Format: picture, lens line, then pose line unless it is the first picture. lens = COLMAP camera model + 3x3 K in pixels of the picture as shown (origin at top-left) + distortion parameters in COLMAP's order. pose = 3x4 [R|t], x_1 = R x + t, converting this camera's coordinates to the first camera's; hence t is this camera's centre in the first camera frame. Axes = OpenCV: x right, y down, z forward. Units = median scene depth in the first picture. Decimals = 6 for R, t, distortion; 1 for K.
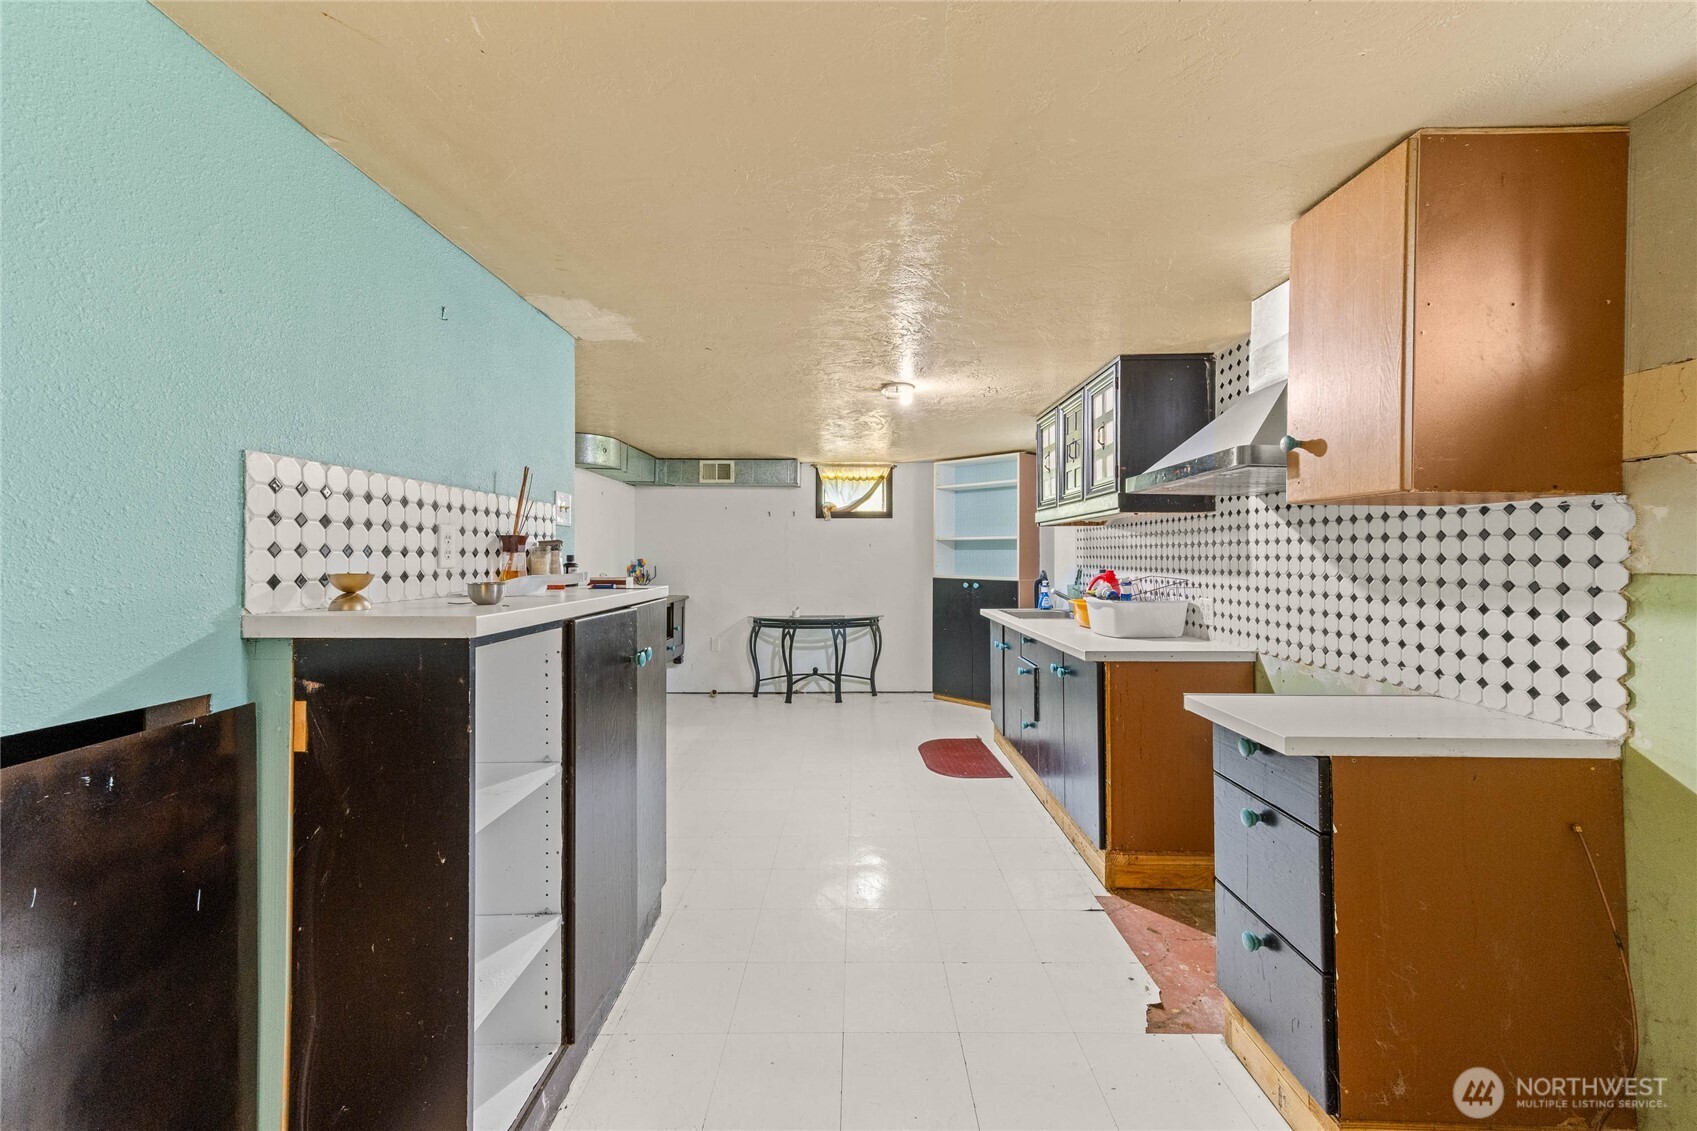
lens RADIAL K [[667.9, 0, 852.6], [0, 667.9, 558.9], [0, 0, 1]] dist [0.021141, 0.000767]
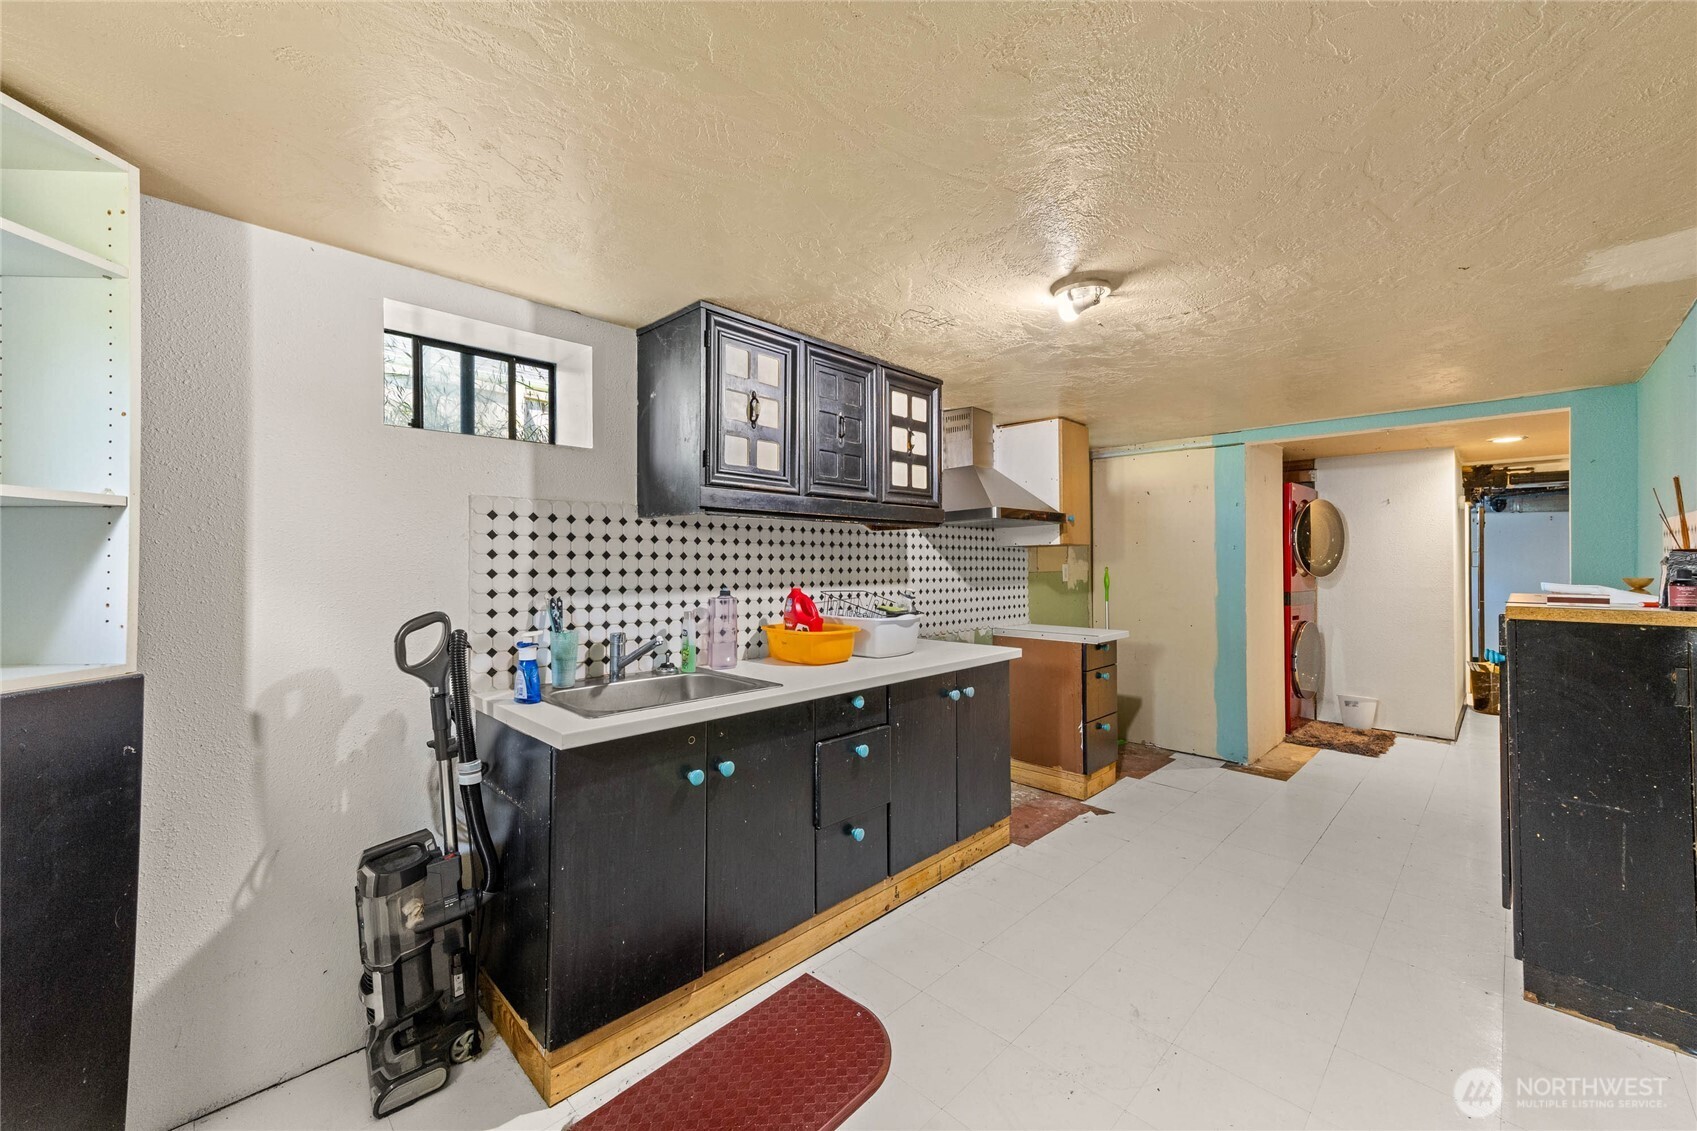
lens RADIAL K [[667.9, 0, 852.6], [0, 667.9, 554.4], [0, 0, 1]] dist [0.021141, 0.000767]
pose [[-0.713462, 0.010640, 0.700614, -0.275797], [0.005822, 0.999940, -0.009256, -0.020399], [-0.700670, -0.002525, -0.713481, 2.089135]]
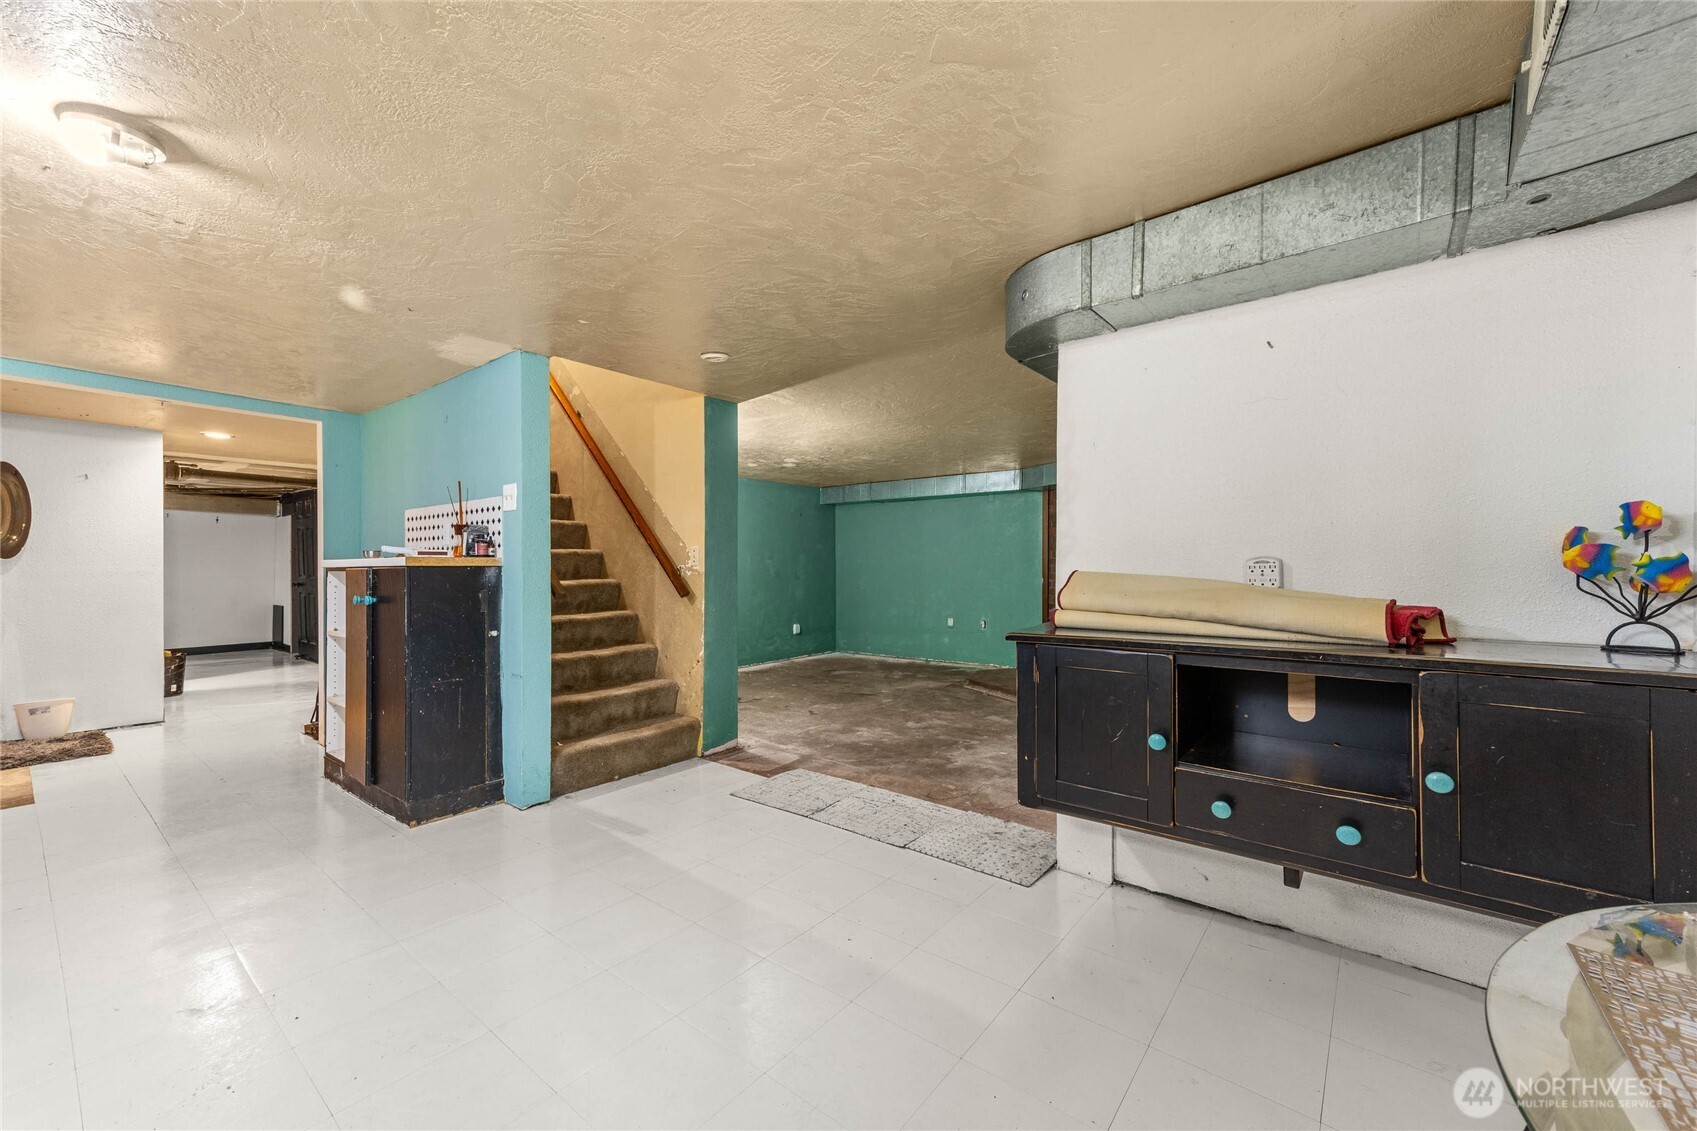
lens RADIAL K [[667.9, 0, 834.3], [0, 667.9, 569.3], [0, 0, 1]] dist [0.021141, 0.000767]
pose [[-0.626675, 0.004182, -0.779269, 0.168627], [0.001618, 0.999990, 0.004066, 0.055571], [0.779279, 0.001287, -0.626676, 2.236413]]
